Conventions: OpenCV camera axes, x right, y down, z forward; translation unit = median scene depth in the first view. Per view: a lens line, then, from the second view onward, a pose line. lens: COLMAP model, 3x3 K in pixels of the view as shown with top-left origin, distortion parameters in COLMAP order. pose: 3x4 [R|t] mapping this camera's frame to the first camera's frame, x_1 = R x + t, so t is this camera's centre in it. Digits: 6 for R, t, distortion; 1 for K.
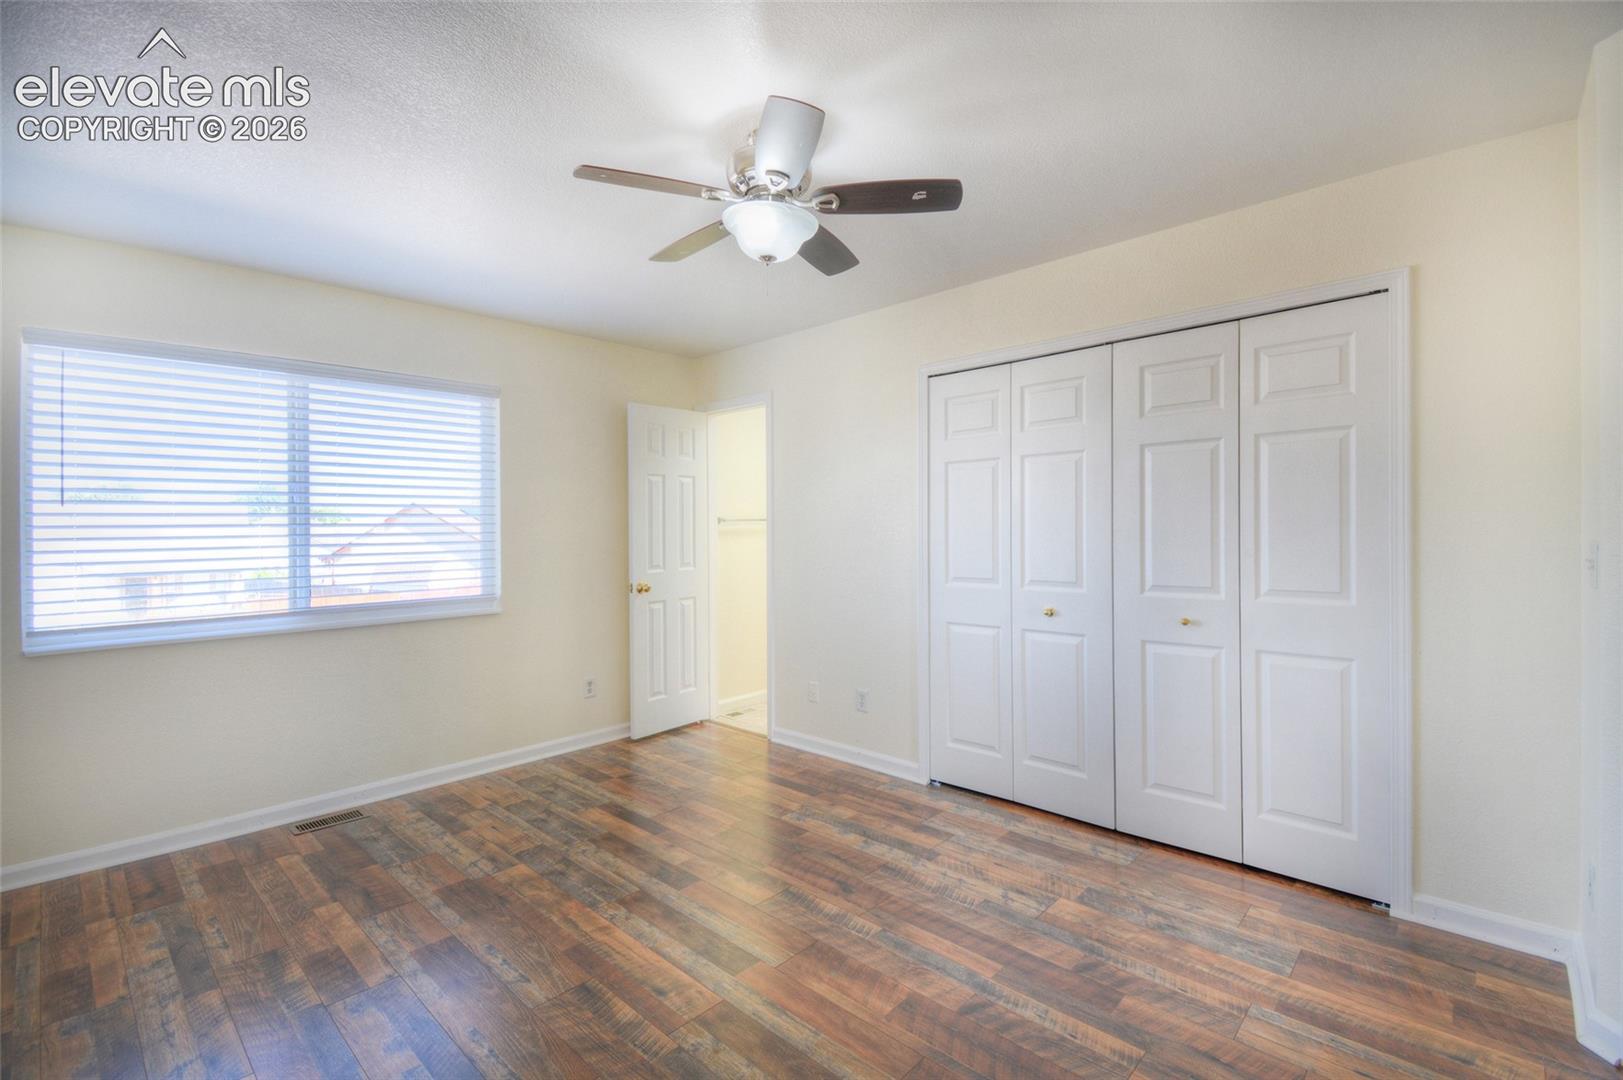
lens RADIAL K [[679.1, 0, 811.5], [0, 679.1, 540.0], [0, 0, 1]] dist [0.031955, -0.026846]
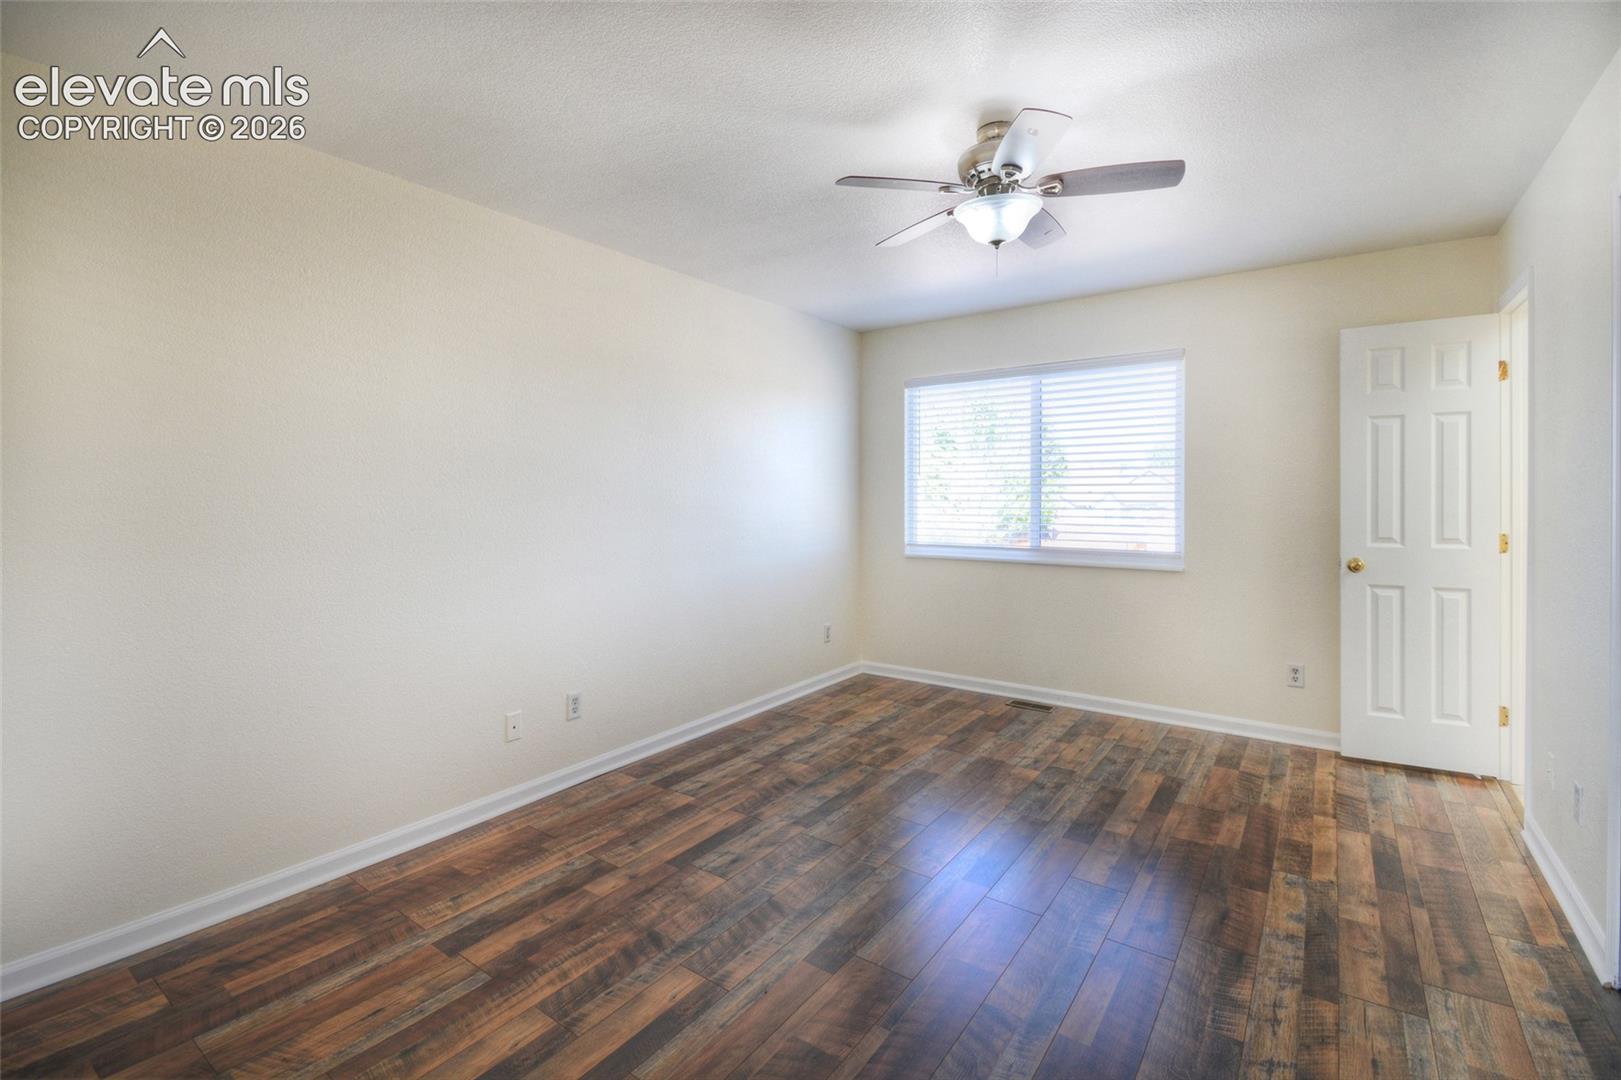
lens RADIAL K [[736.6, 0, 777.6], [0, 736.6, 483.3], [0, 0, 1]] dist [0.001775, -0.015558]
pose [[0.117628, -0.001911, -0.993056, 0.706155], [-0.013638, 0.999901, -0.003540, -0.014563], [0.992964, 0.013960, 0.117590, 0.348405]]
